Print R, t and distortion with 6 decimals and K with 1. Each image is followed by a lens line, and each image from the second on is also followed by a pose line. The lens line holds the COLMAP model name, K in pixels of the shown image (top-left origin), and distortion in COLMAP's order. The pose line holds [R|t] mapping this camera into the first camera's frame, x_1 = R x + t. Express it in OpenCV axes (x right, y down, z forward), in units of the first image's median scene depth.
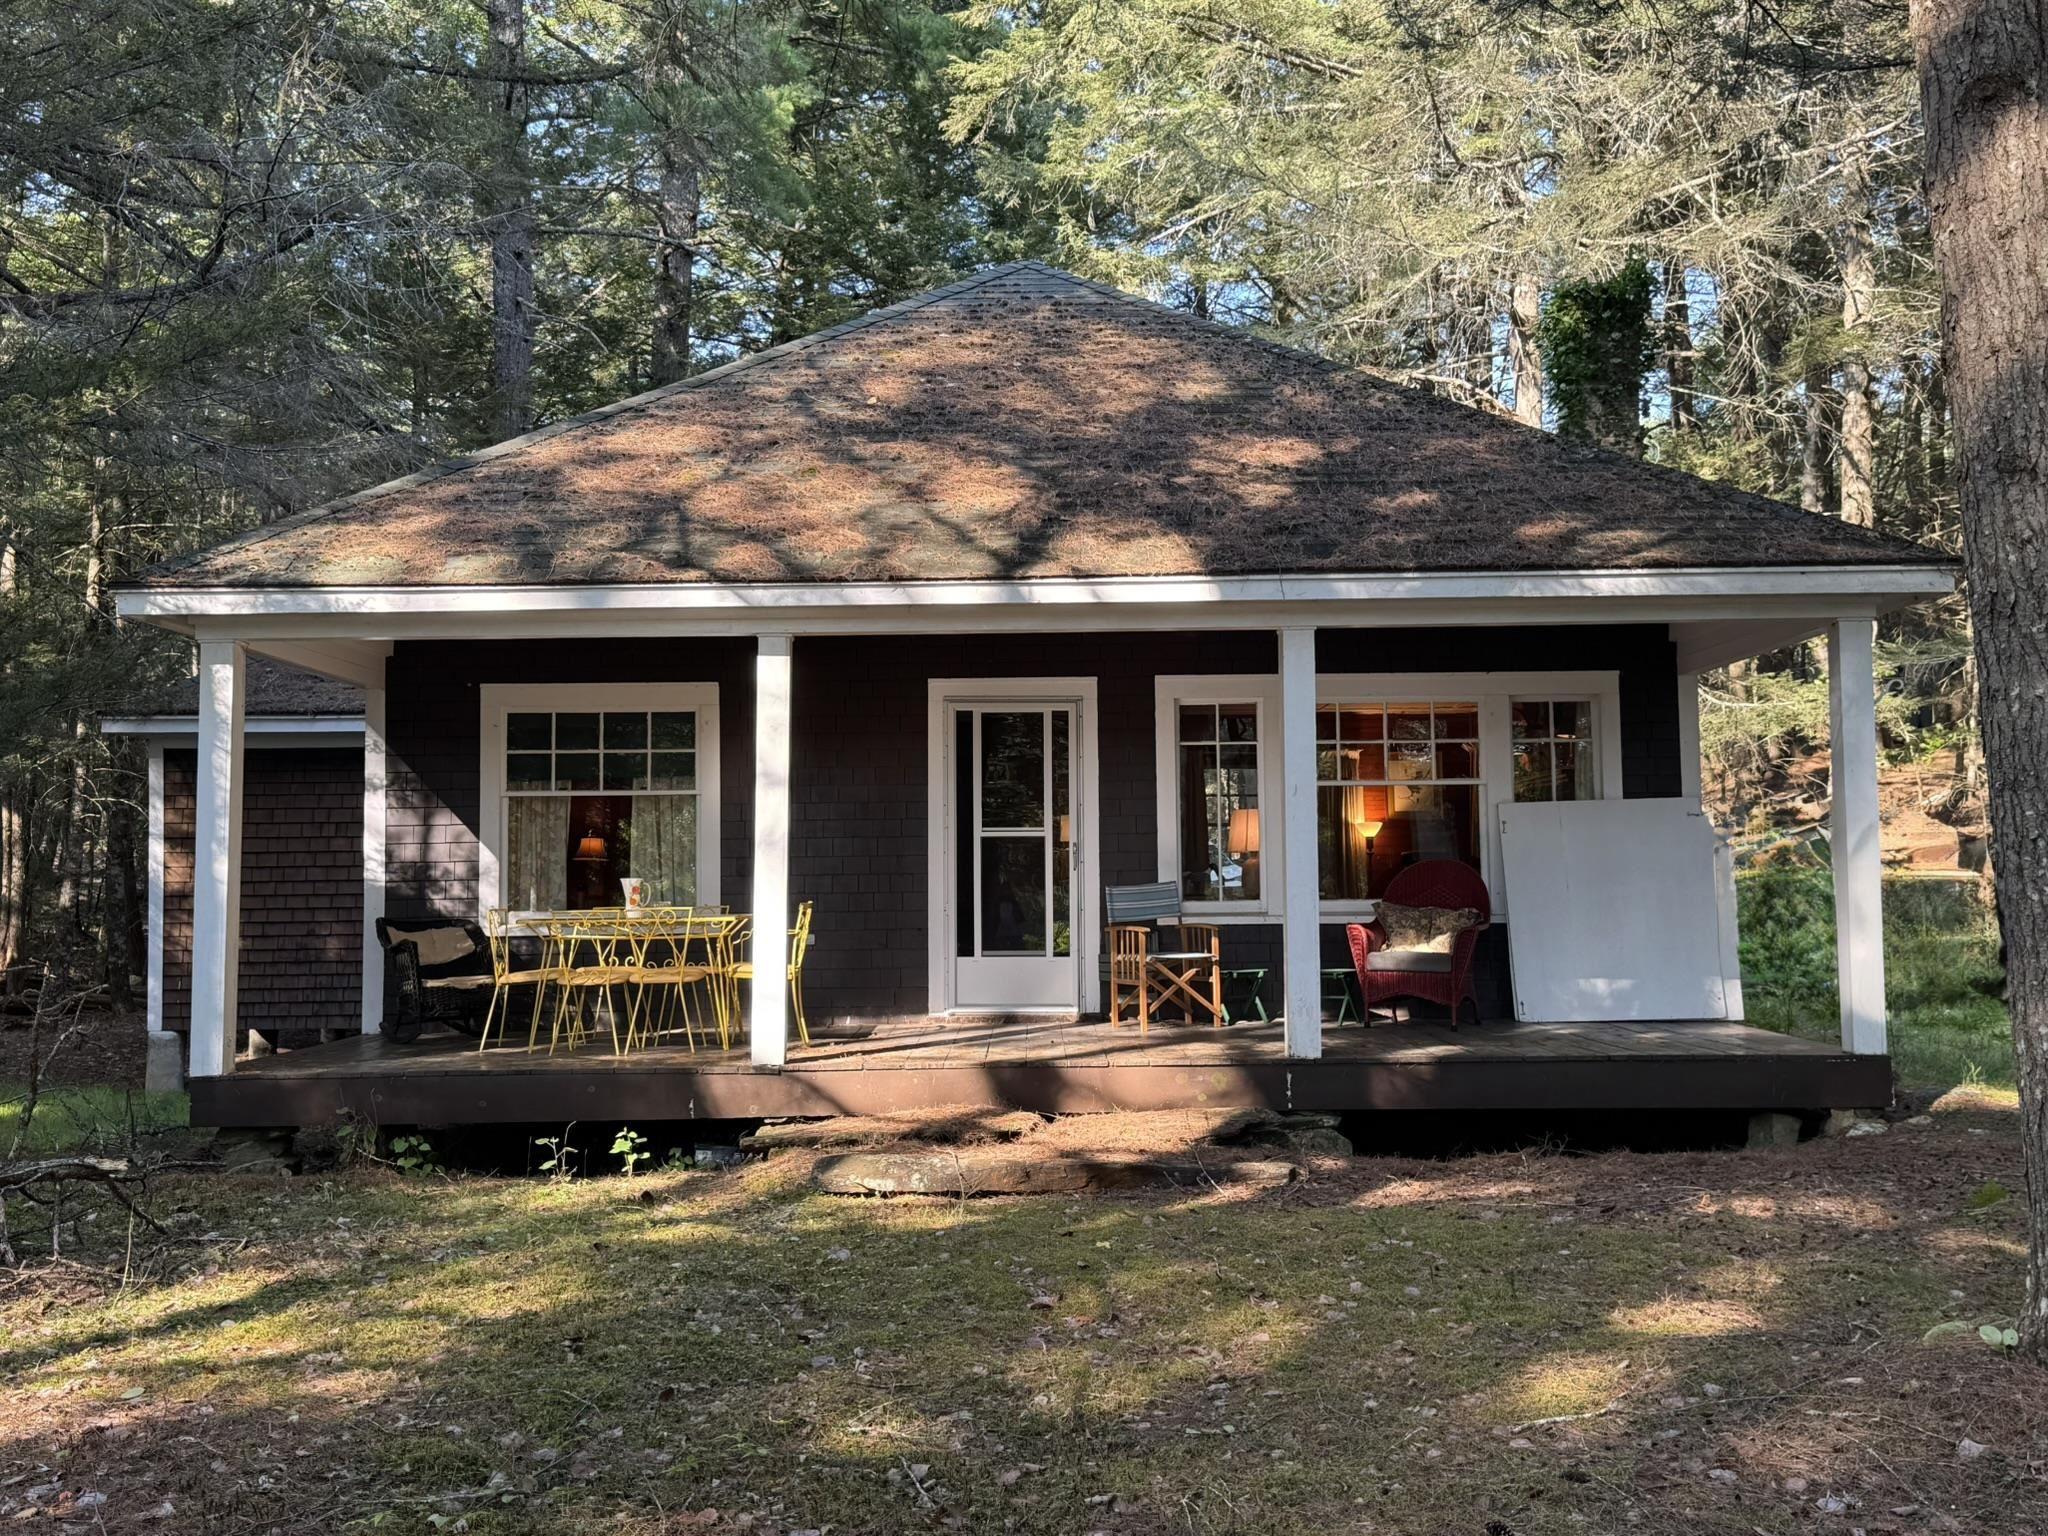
lens RADIAL K [[2082.8, 0, 1024.0], [0, 2082.8, 768.0], [0, 0, 1]] dist [-0.009709, -0.004140]
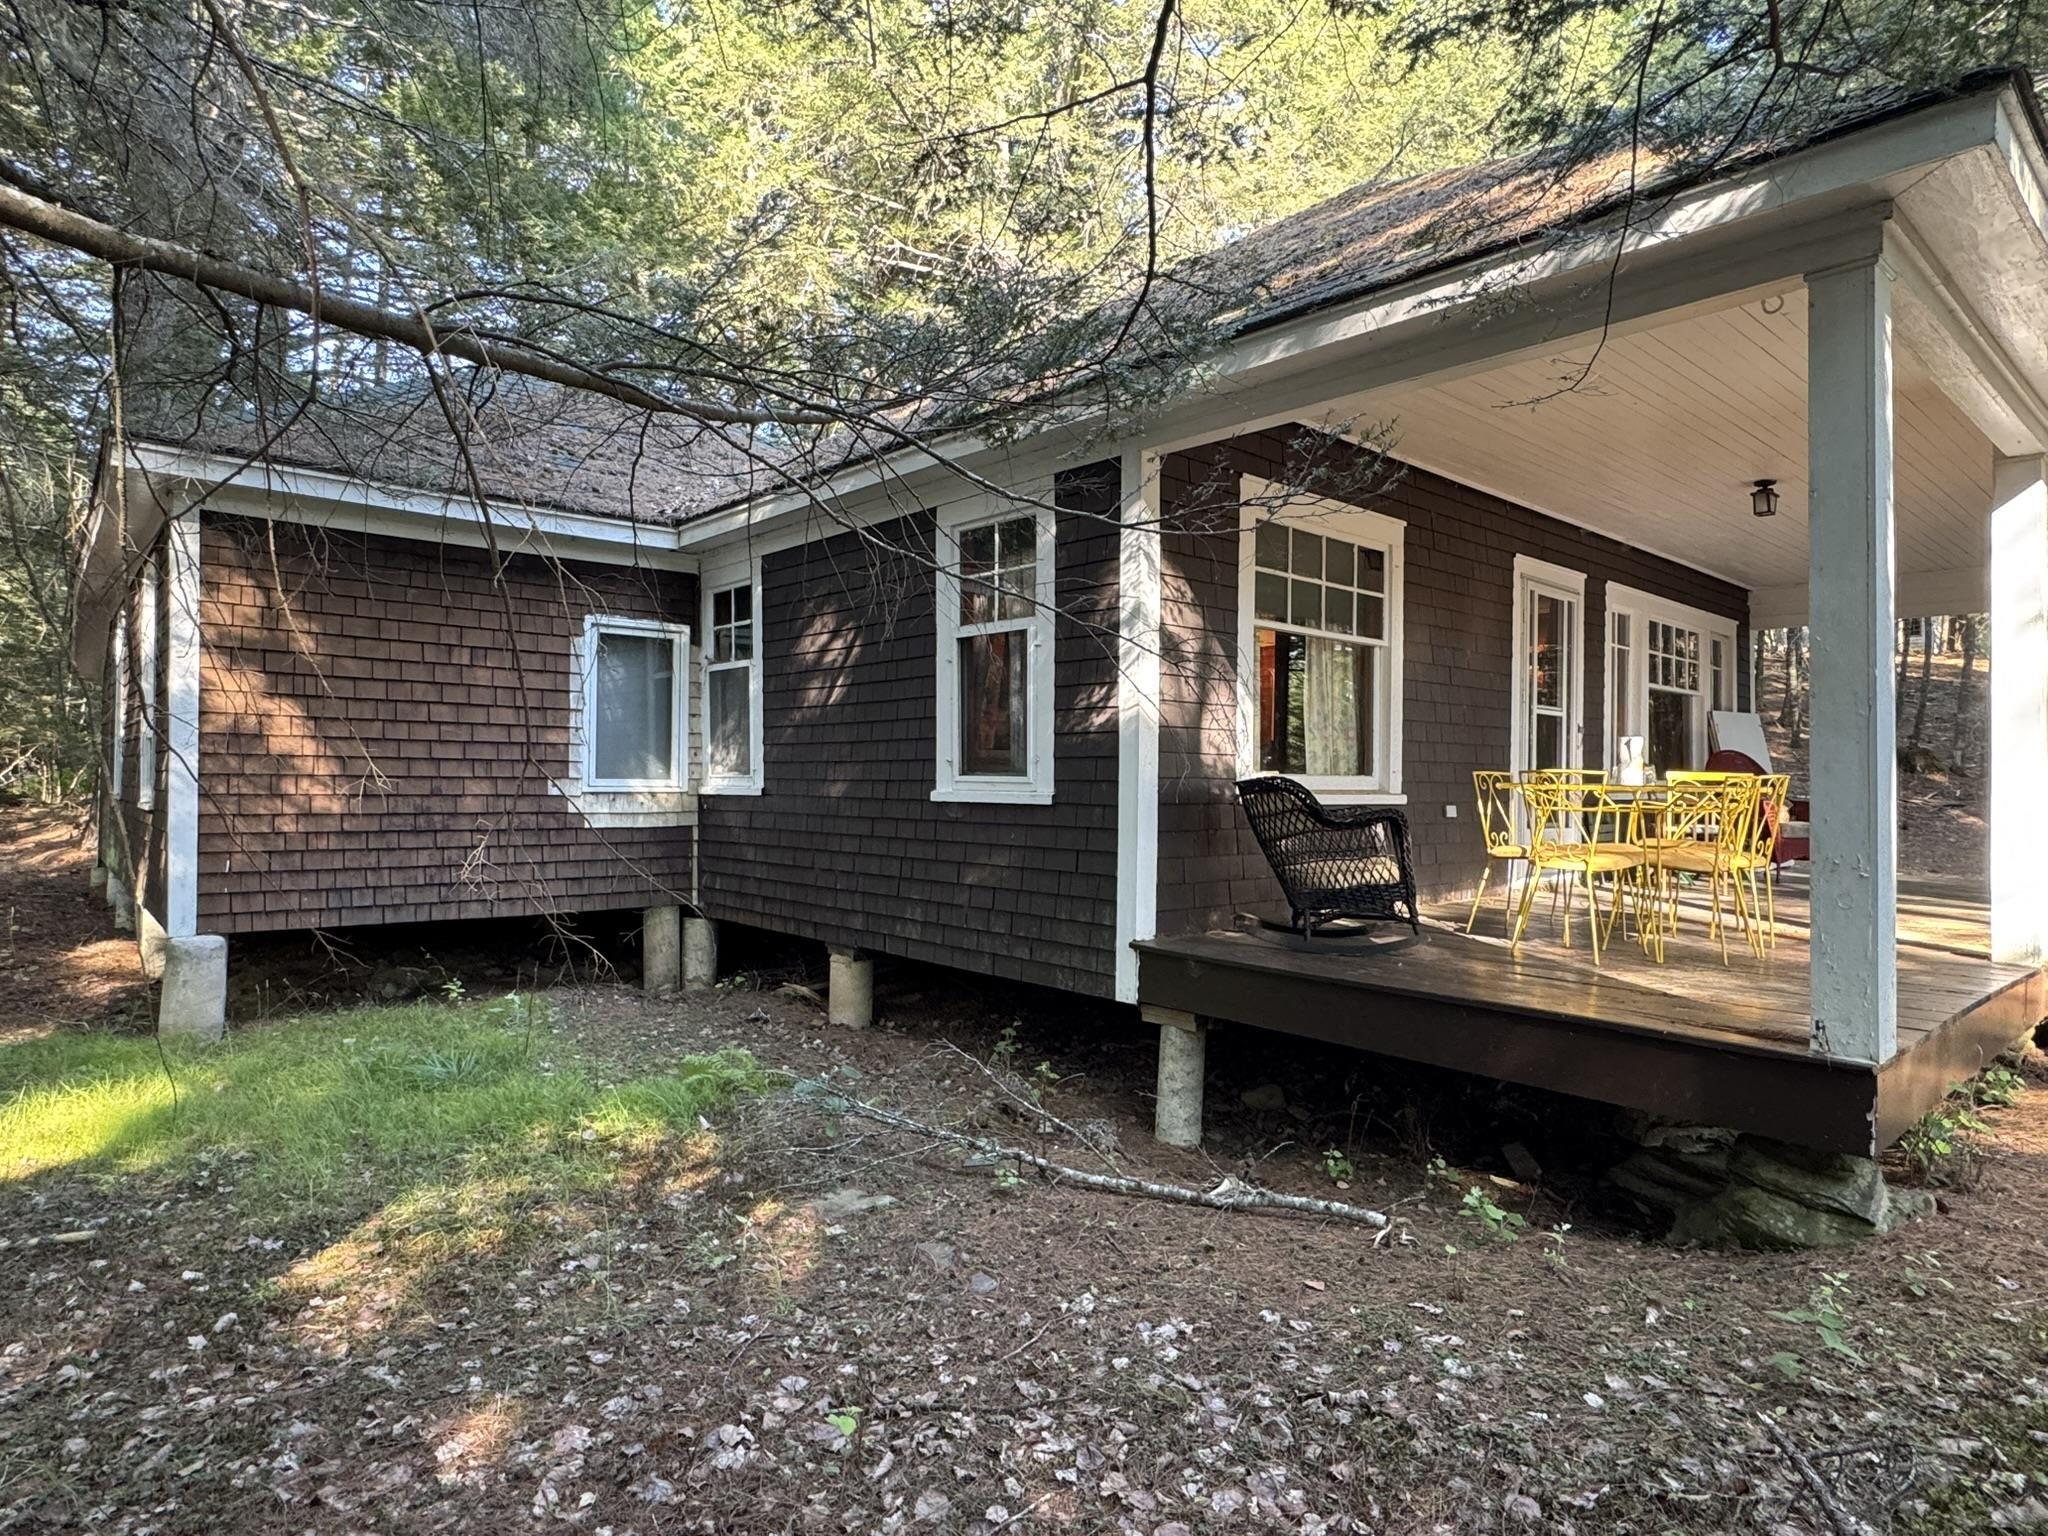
lens RADIAL K [[1153.4, 0, 1024.0], [0, 1153.4, 768.0], [0, 0, 1]] dist [-0.006248, -0.000827]
pose [[0.729219, 0.021157, 0.683954, -0.608975], [-0.061253, 0.997528, 0.034450, 0.057770], [-0.681534, -0.067015, 0.728712, 0.747289]]
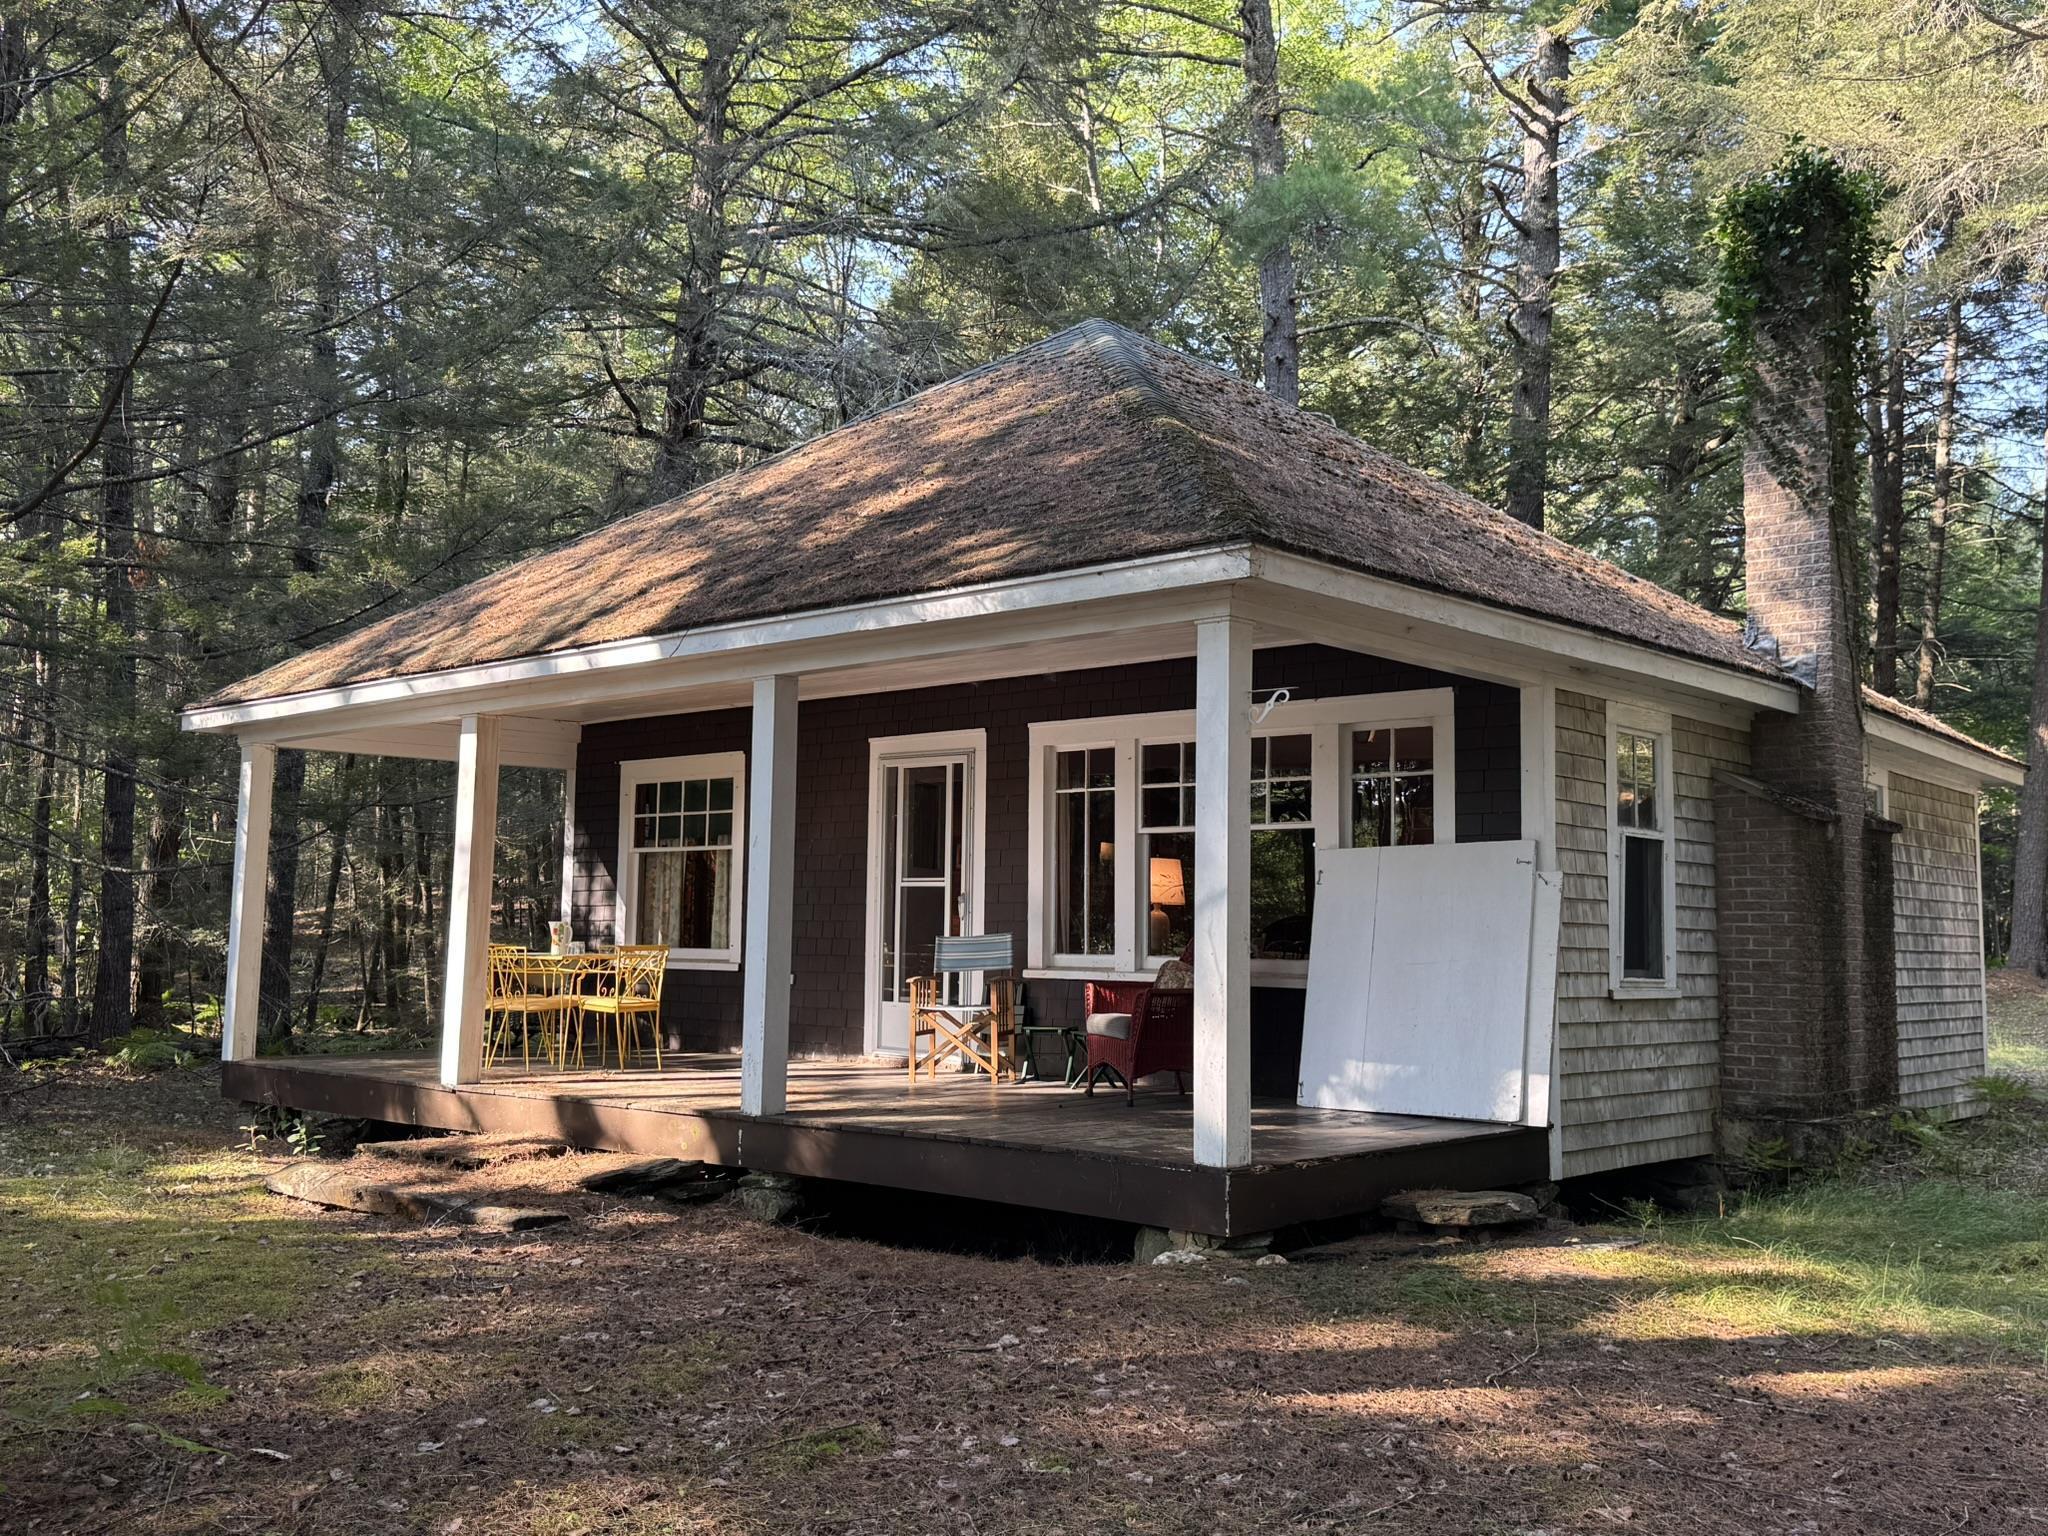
lens RADIAL K [[1913.3, 0, 1024.0], [0, 1913.3, 768.0], [0, 0, 1]] dist [0.001182, 0.000463]
pose [[0.756046, -0.040379, -0.653272, 0.652207], [0.024171, 0.999137, -0.033783, 0.007244], [0.654072, 0.009751, 0.756369, 0.313033]]
